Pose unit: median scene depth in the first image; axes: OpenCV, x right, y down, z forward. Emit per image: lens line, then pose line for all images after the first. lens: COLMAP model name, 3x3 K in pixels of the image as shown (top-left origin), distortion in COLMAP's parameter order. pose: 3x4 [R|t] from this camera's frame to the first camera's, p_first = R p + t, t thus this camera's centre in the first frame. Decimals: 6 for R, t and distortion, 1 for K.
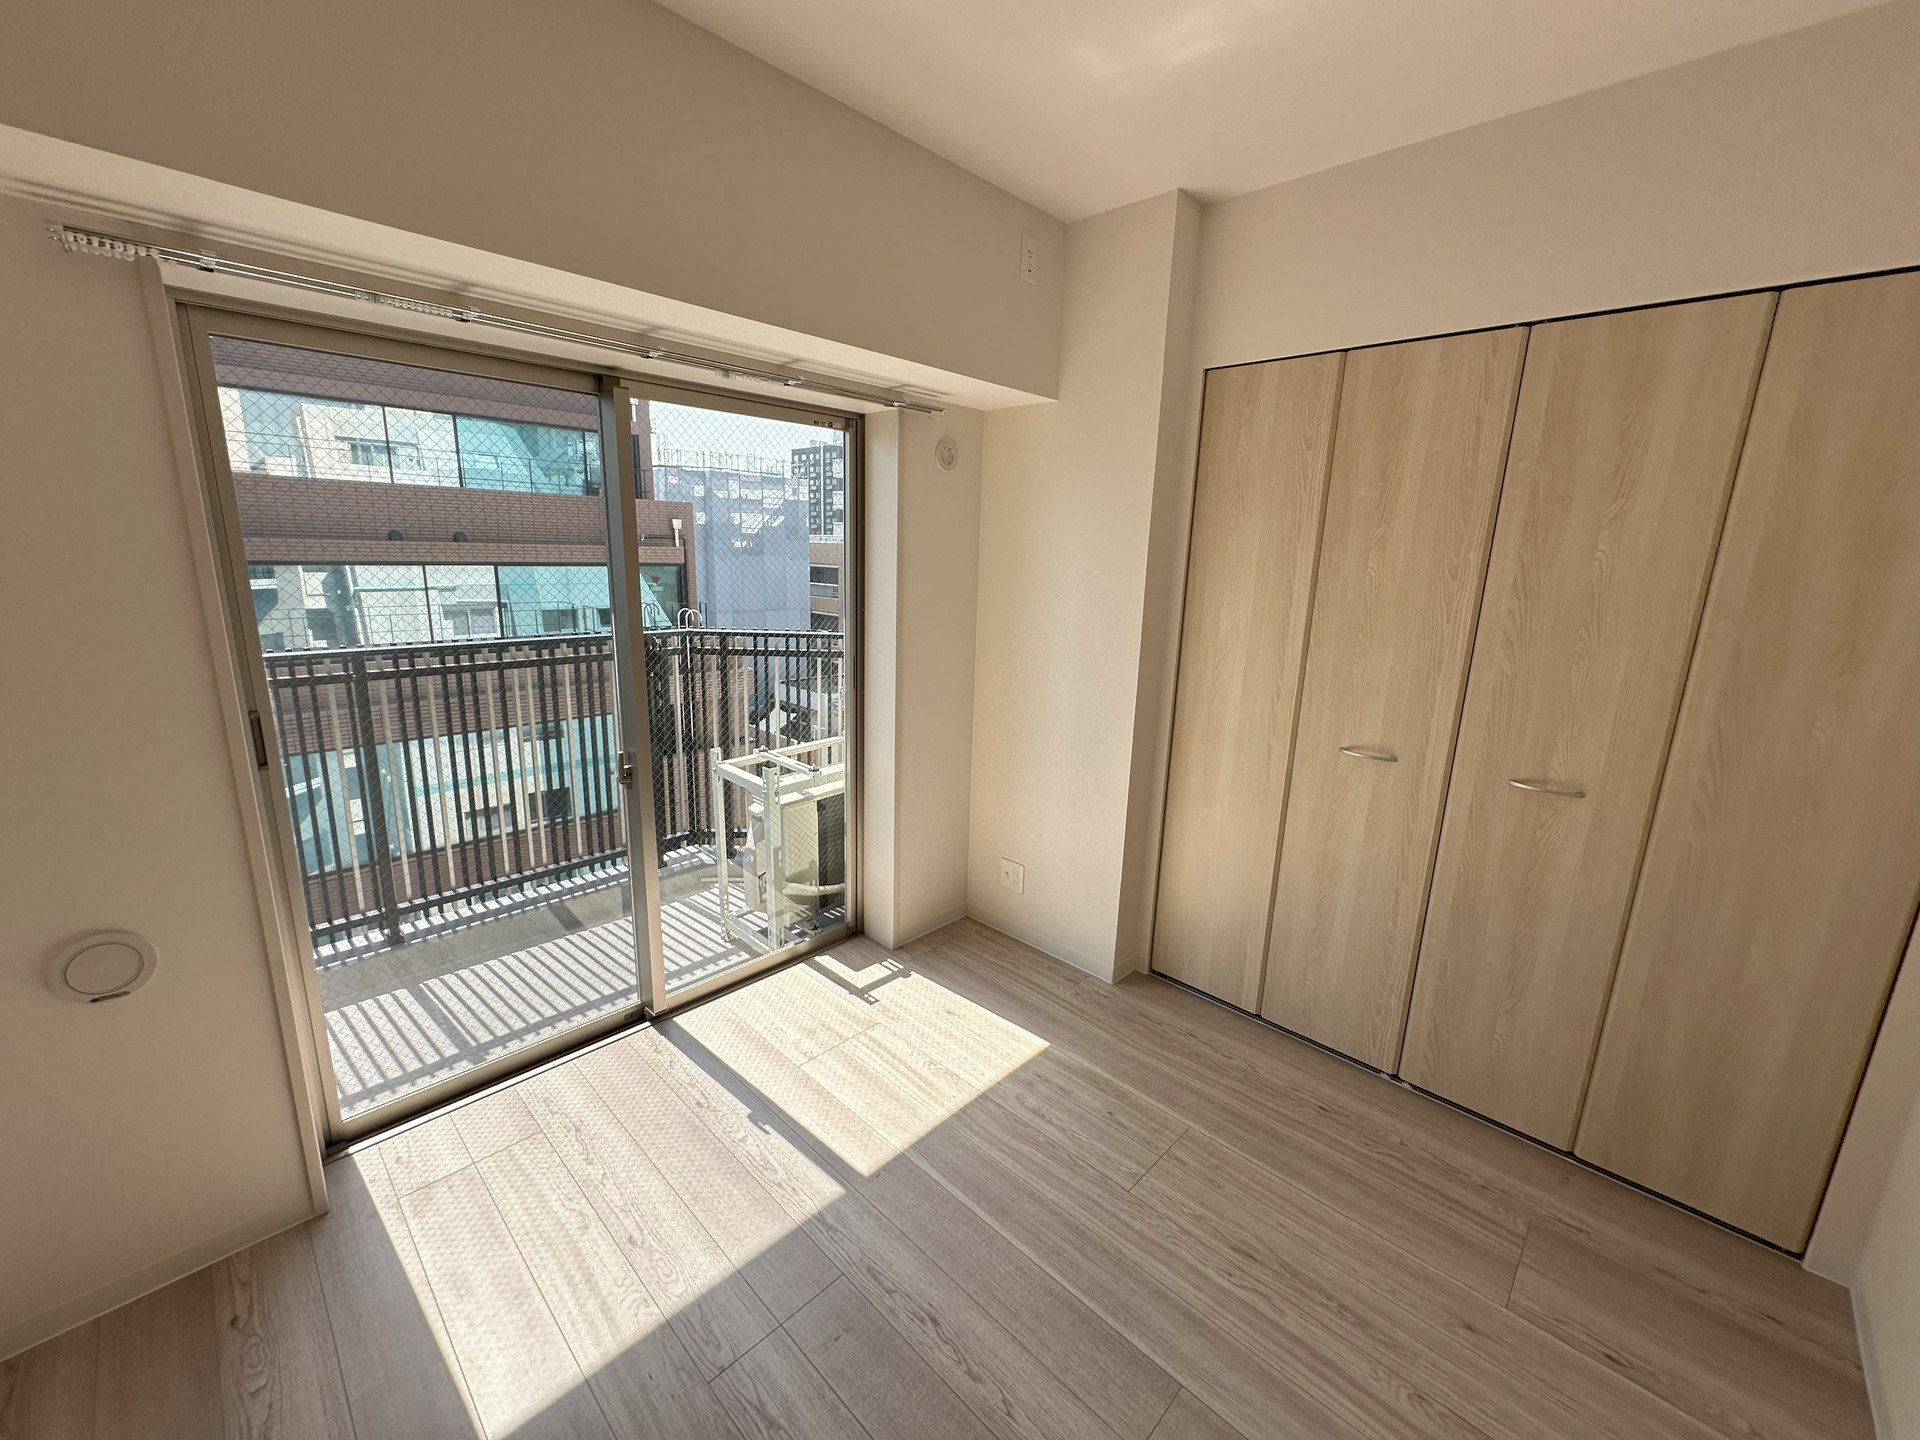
lens RADIAL K [[763.2, 0, 959.7], [0, 763.2, 719.9], [0, 0, 1]] dist [0.001742, -0.000201]
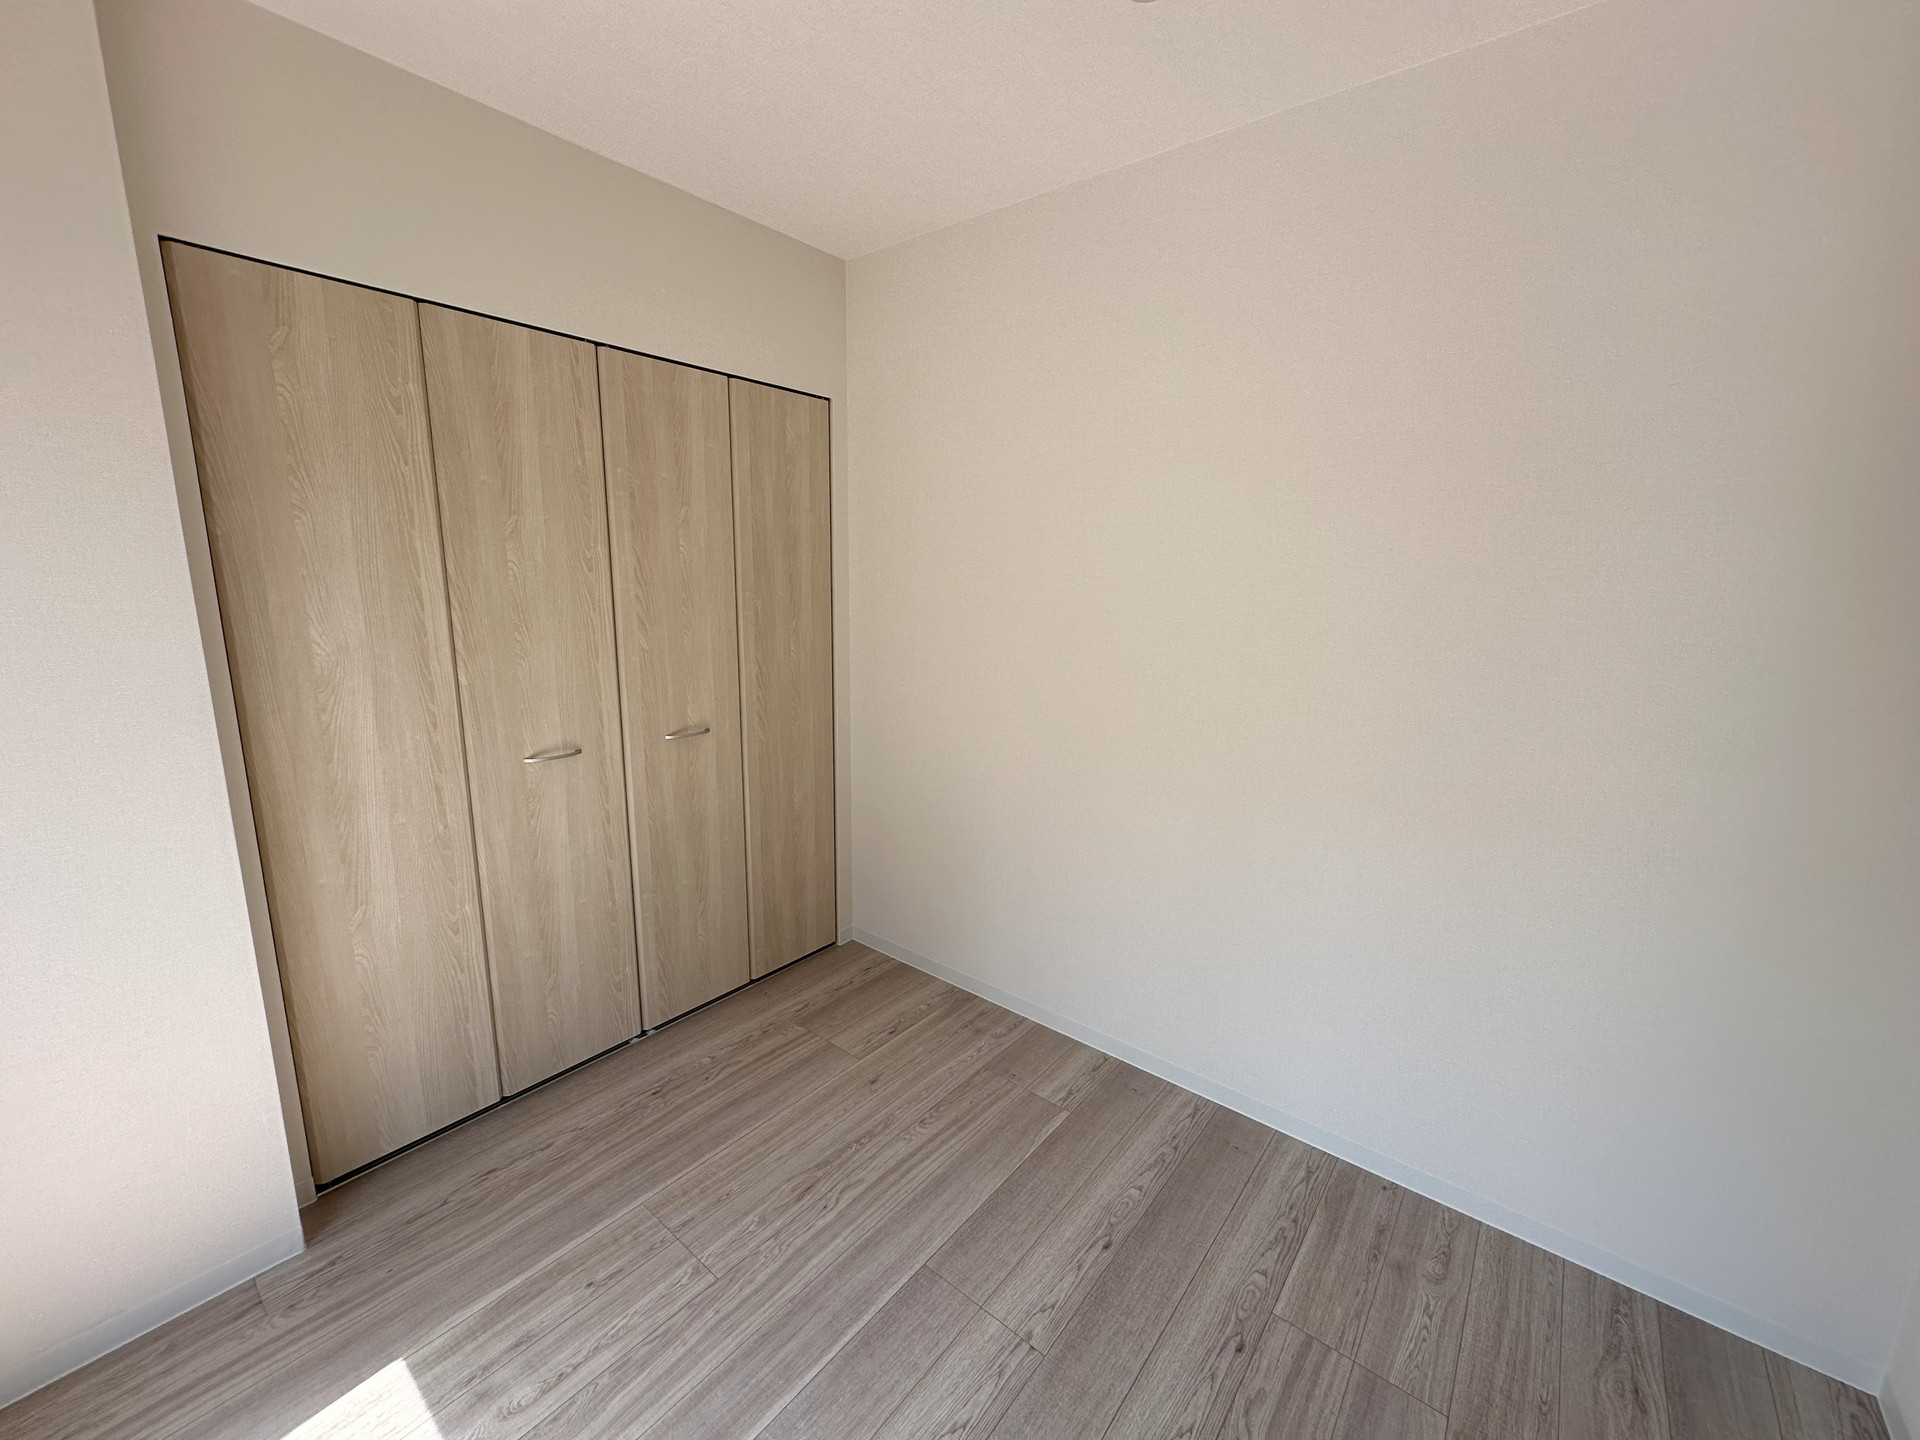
lens RADIAL K [[763.2, 0, 959.9], [0, 763.2, 716.7], [0, 0, 1]] dist [0.001742, -0.000201]
pose [[-0.087362, -0.215162, 0.972663, -0.481885], [0.198195, 0.953122, 0.228641, -0.132735], [-0.976261, 0.212752, -0.040623, 0.586677]]
